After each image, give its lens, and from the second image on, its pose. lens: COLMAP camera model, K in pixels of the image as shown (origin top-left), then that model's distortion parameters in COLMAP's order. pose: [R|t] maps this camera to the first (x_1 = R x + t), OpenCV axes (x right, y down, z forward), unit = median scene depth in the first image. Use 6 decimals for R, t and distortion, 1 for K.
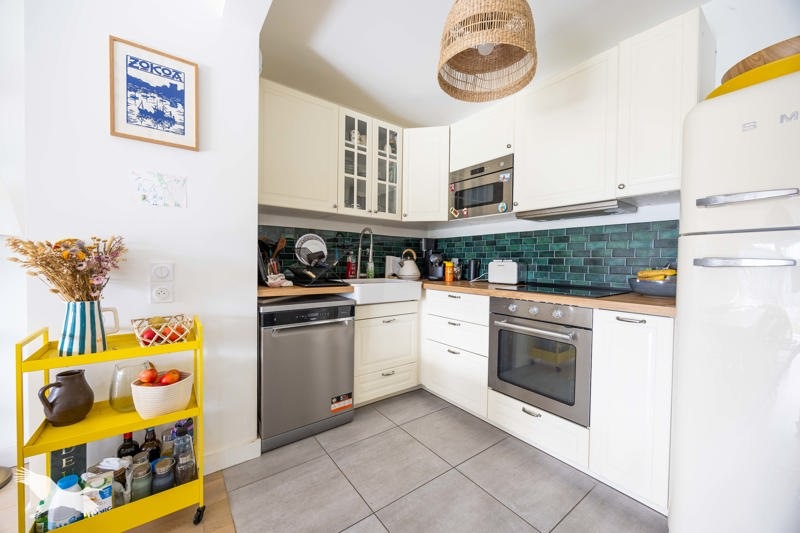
lens RADIAL K [[303.3, 0, 396.1], [0, 303.3, 269.3], [0, 0, 1]] dist [-0.001963, -0.000267]
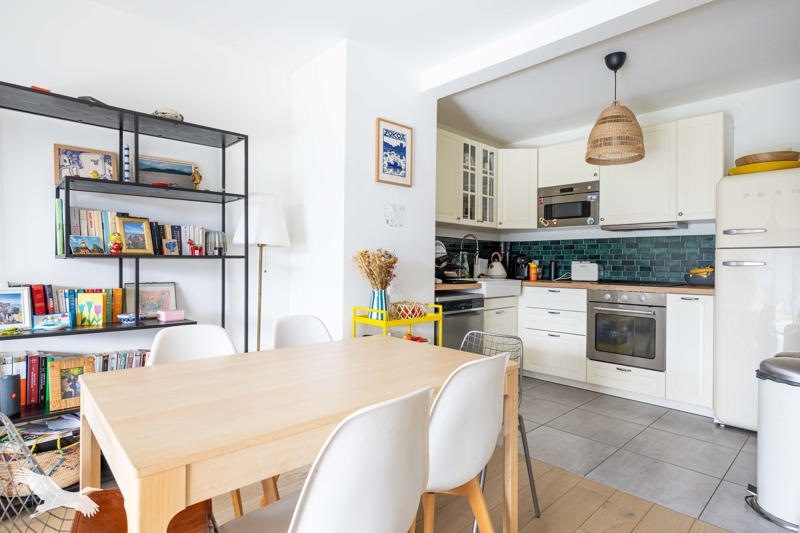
lens RADIAL K [[428.8, 0, 401.6], [0, 428.8, 264.3], [0, 0, 1]] dist [-0.000634, -0.000812]
pose [[0.992533, -0.004826, 0.121882, -0.728232], [0.007171, 0.999797, -0.018803, 0.009114], [-0.121767, 0.019537, 0.992366, -0.770805]]
